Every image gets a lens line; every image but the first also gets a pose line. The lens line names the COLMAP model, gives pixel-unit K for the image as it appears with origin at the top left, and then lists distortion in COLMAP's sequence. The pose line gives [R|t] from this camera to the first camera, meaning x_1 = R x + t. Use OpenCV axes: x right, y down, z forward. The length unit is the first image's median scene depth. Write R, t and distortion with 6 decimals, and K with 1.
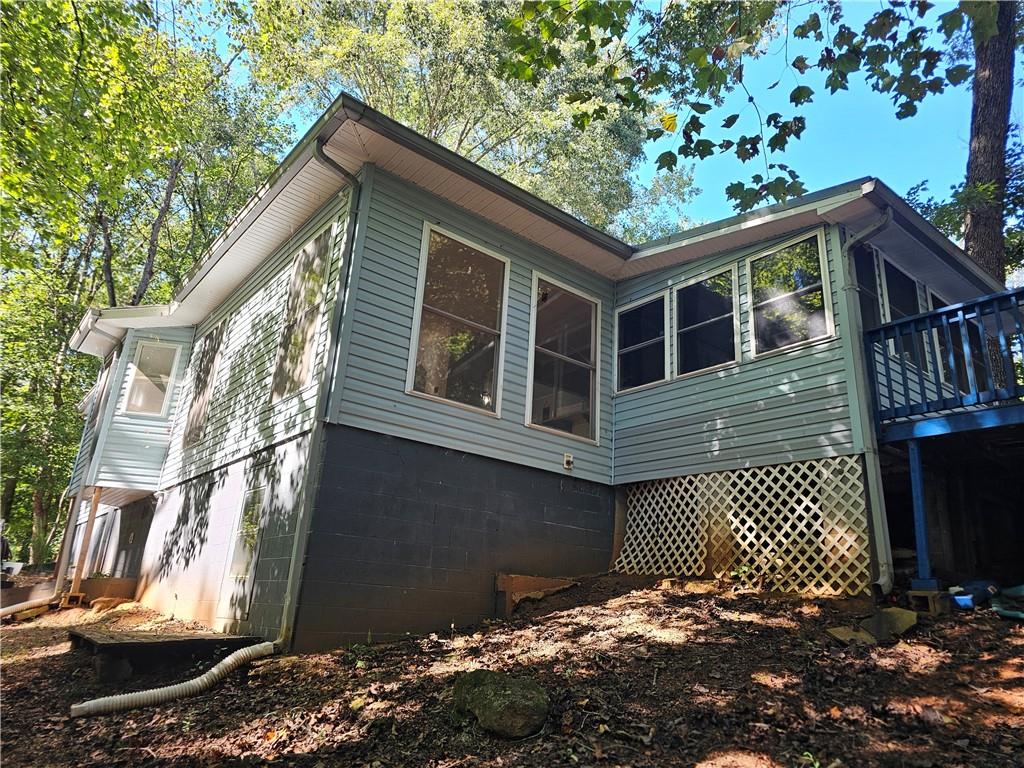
lens RADIAL K [[696.2, 0, 505.4], [0, 696.2, 380.9], [0, 0, 1]] dist [0.041026, -0.046021]
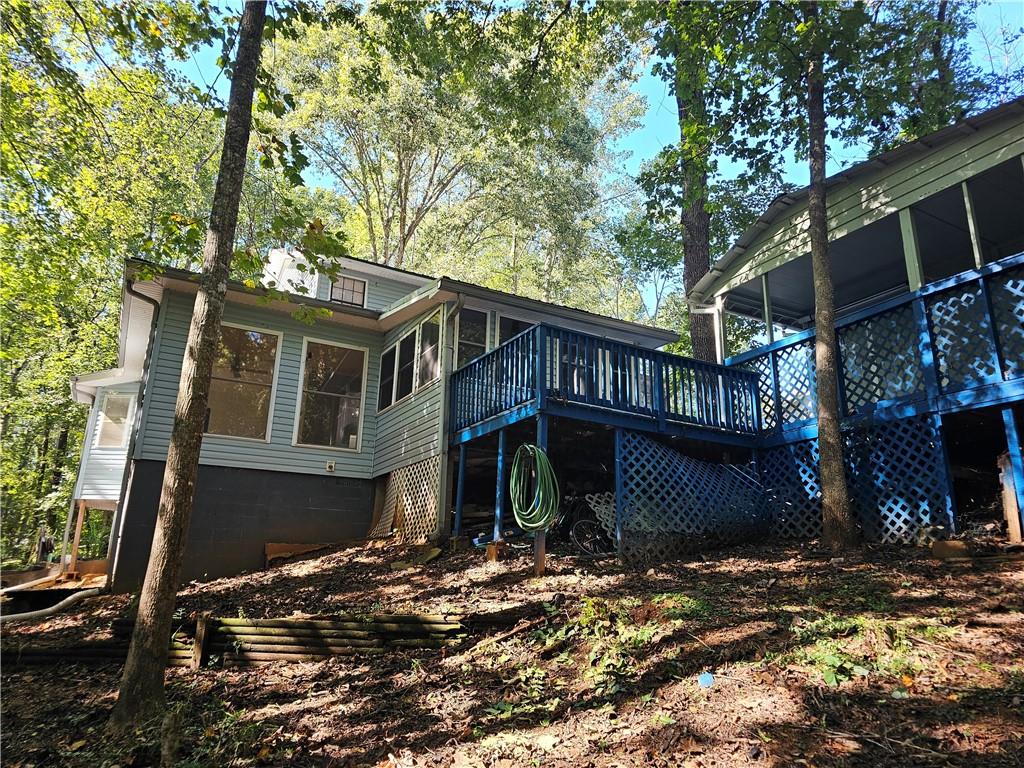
lens RADIAL K [[696.2, 0, 514.8], [0, 696.2, 382.7], [0, 0, 1]] dist [0.041026, -0.046021]
pose [[0.986482, -0.086832, -0.138976, 0.723165], [0.091943, 0.995289, 0.030775, -0.072592], [0.135649, -0.043137, 0.989817, -0.425558]]
